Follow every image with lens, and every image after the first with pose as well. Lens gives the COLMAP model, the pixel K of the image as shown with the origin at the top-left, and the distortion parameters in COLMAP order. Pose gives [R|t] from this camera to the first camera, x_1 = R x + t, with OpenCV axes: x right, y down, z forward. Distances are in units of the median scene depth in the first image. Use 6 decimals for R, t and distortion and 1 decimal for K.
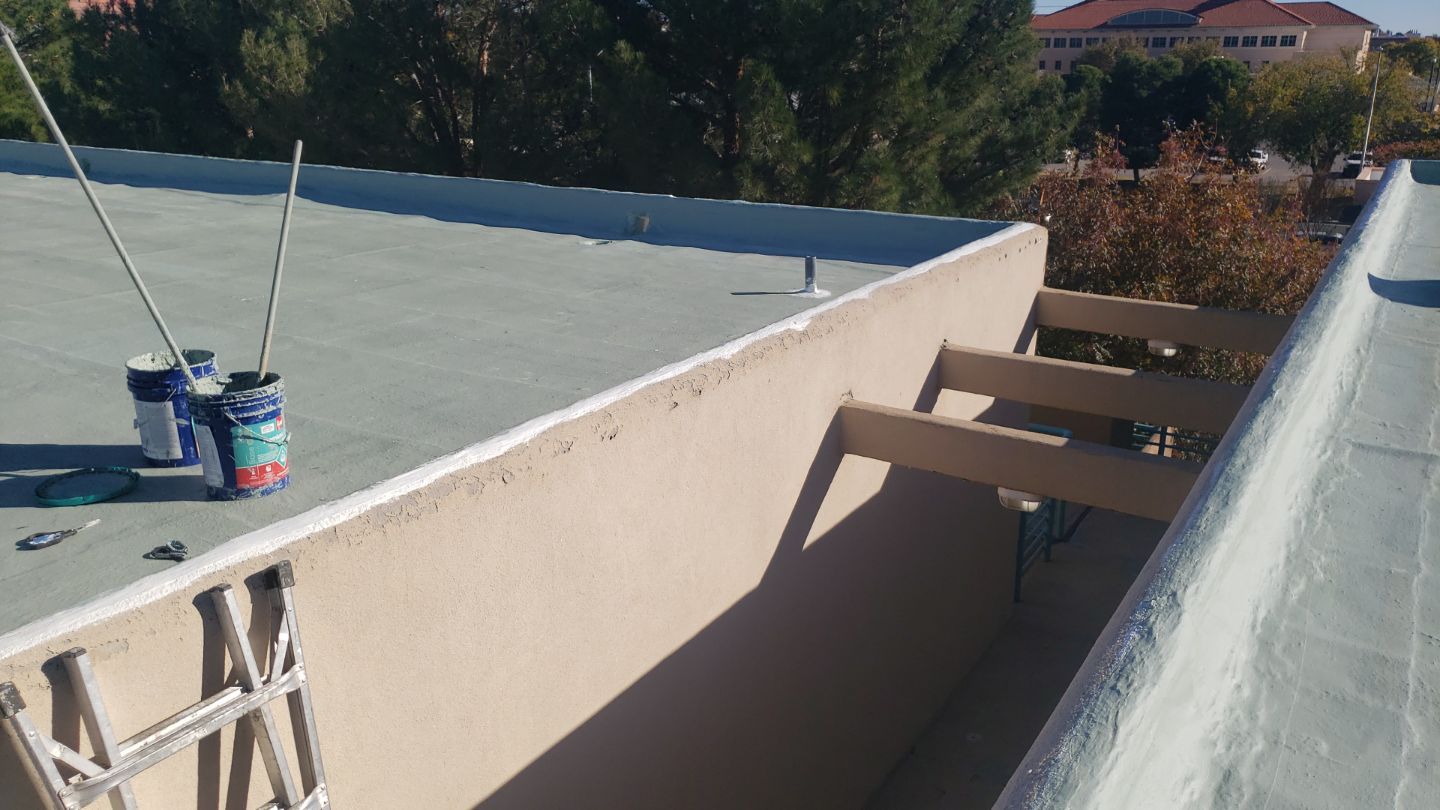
lens RADIAL K [[1081.0, 0, 720.6], [0, 1081.0, 438.1], [0, 0, 1]] dist [0.144410, -0.255650]
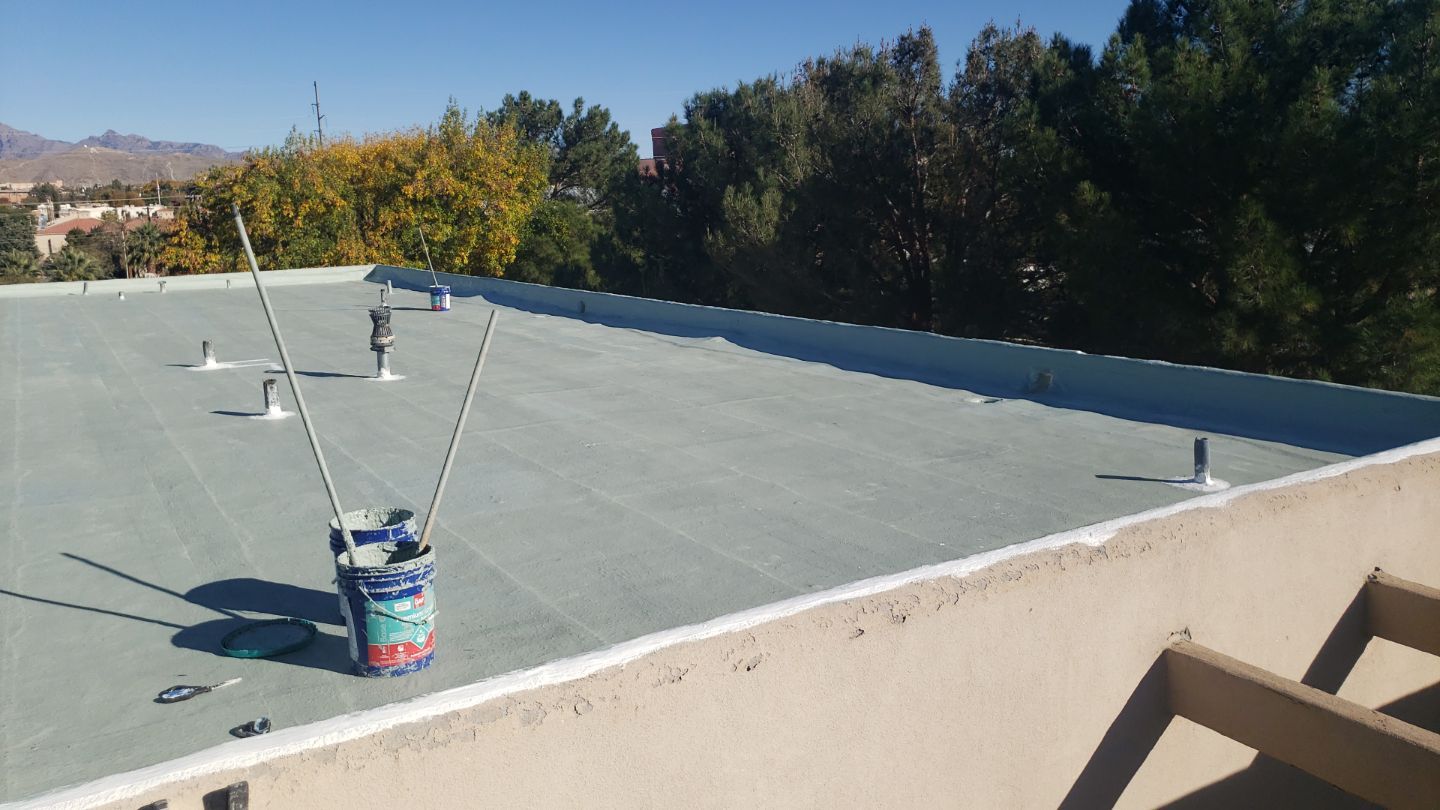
lens RADIAL K [[1121.6, 0, 720.0], [0, 1121.6, 405.0], [0, 0, 1]] dist [0.030949, -0.027403]
pose [[0.894876, 0.055028, -0.442910, 0.214532], [-0.121071, 0.985090, -0.122227, -0.079347], [0.429581, 0.163002, 0.888195, 0.189059]]
